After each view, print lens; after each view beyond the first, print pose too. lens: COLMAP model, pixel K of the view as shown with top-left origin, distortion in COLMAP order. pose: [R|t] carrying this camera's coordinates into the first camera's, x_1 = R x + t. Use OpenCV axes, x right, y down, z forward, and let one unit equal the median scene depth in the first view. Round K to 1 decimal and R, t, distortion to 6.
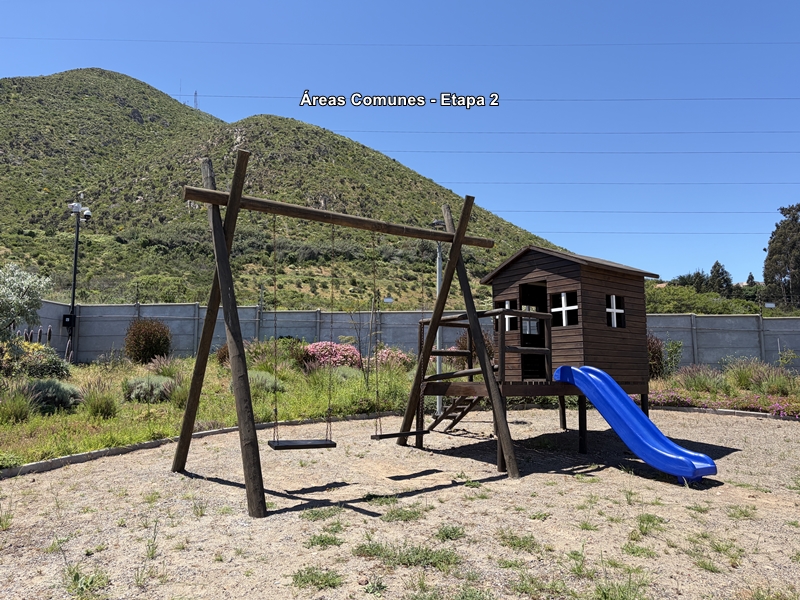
lens RADIAL K [[614.6, 0, 405.3], [0, 614.6, 302.9], [0, 0, 1]] dist [0.053705, -0.057002]
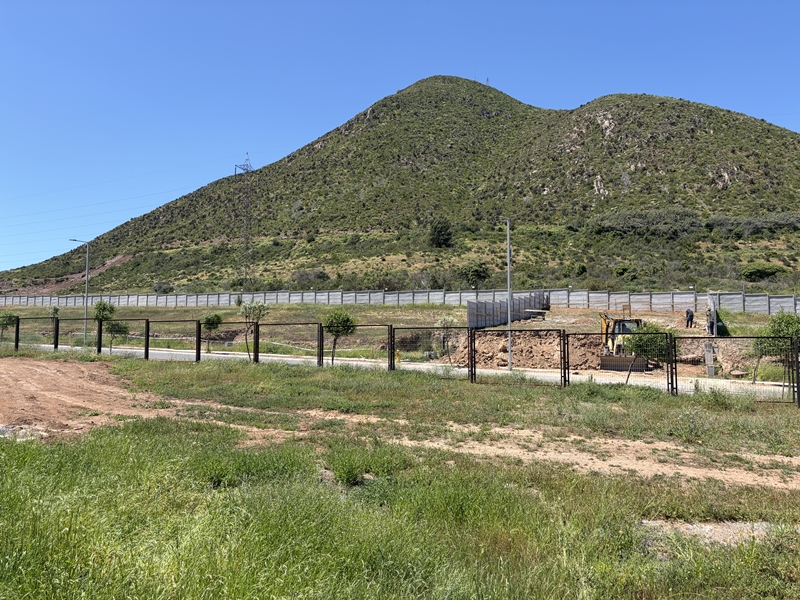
lens RADIAL K [[607.8, 0, 404.9], [0, 607.8, 299.6], [0, 0, 1]] dist [0.063305, -0.067170]
pose [[0.925118, -0.026971, -0.378721, -0.243635], [0.044940, 0.998240, 0.038686, -0.020116], [0.377011, -0.052809, 0.924702, -0.160813]]
